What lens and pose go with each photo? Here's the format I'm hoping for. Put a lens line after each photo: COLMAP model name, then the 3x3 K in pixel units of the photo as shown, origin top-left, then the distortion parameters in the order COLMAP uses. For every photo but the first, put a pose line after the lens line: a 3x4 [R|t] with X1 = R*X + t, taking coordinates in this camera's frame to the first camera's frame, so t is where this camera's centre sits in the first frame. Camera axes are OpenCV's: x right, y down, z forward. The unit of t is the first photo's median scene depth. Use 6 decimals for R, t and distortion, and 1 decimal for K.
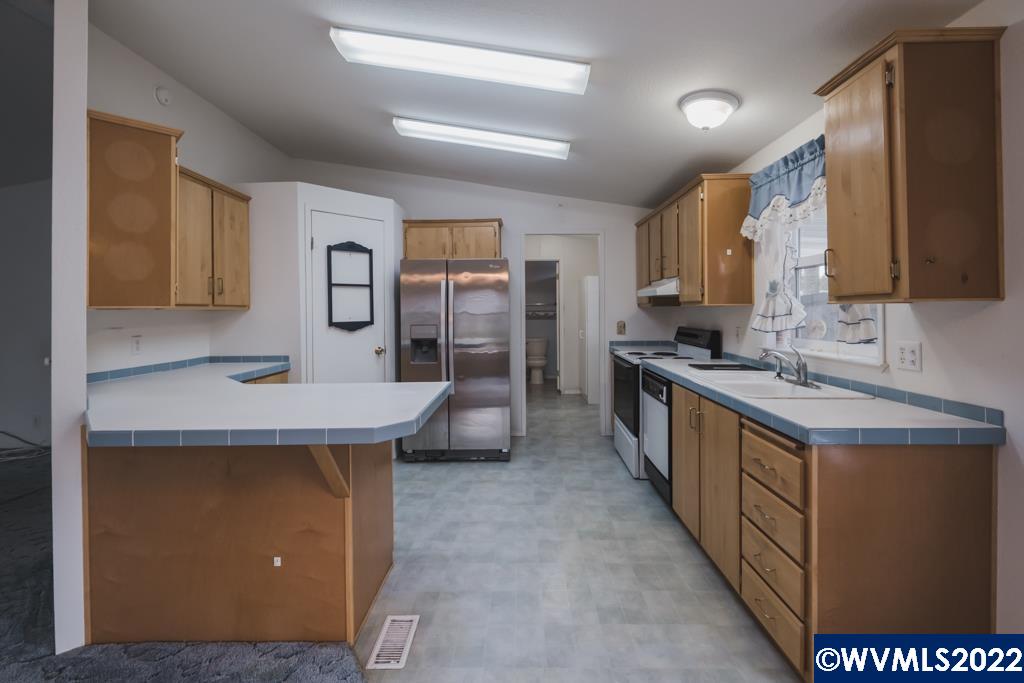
lens RADIAL K [[449.4, 0, 523.3], [0, 449.4, 312.8], [0, 0, 1]] dist [0.005529, -0.003458]
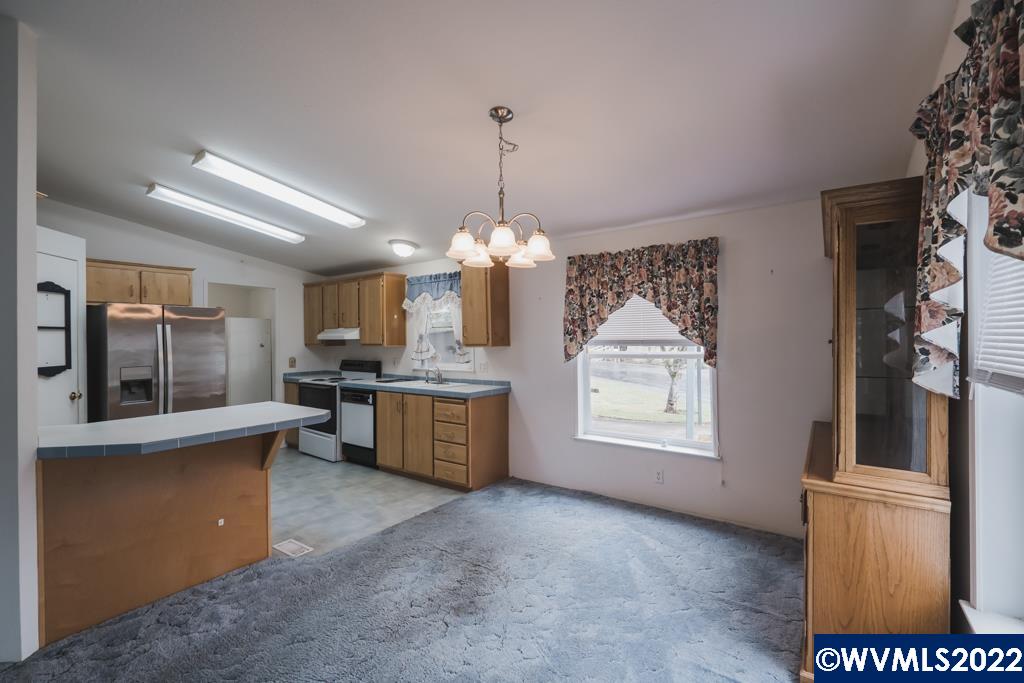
lens RADIAL K [[449.4, 0, 507.8], [0, 449.4, 335.6], [0, 0, 1]] dist [0.005529, -0.003458]
pose [[0.588585, 0.007262, 0.808403, -0.757479], [0.010102, 0.999816, -0.016337, -0.026575], [-0.808372, 0.017782, 0.588403, -0.429957]]
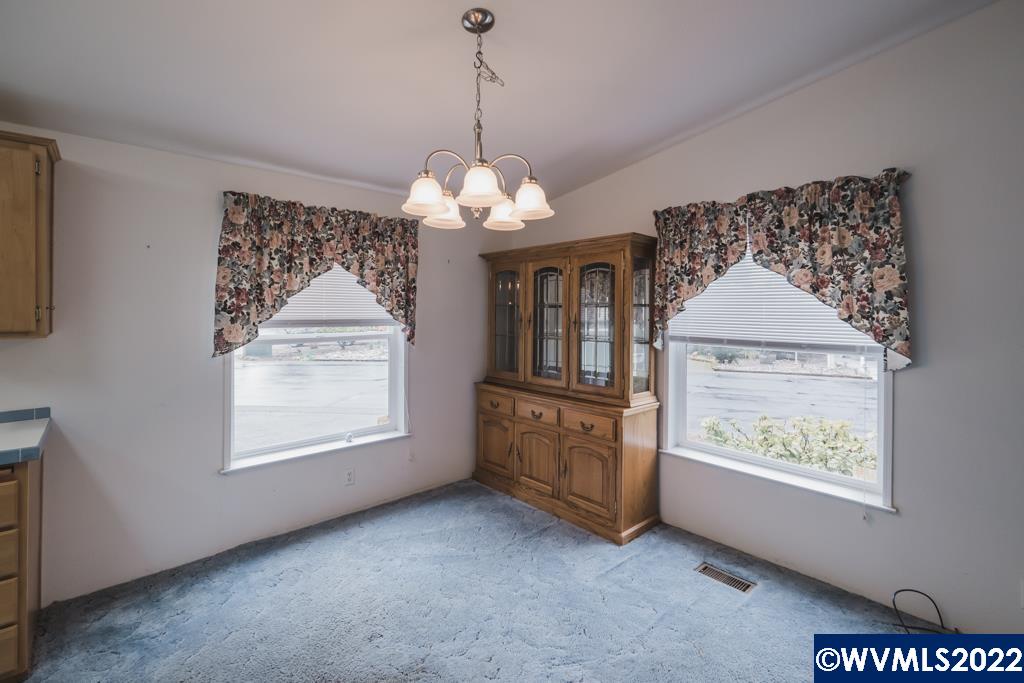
lens RADIAL K [[449.4, 0, 526.7], [0, 449.4, 311.5], [0, 0, 1]] dist [0.005529, -0.003458]
pose [[-0.682913, 0.008086, 0.730455, -0.576338], [0.007451, 0.999964, -0.004103, -0.043784], [-0.730462, 0.002640, -0.682948, 0.437474]]
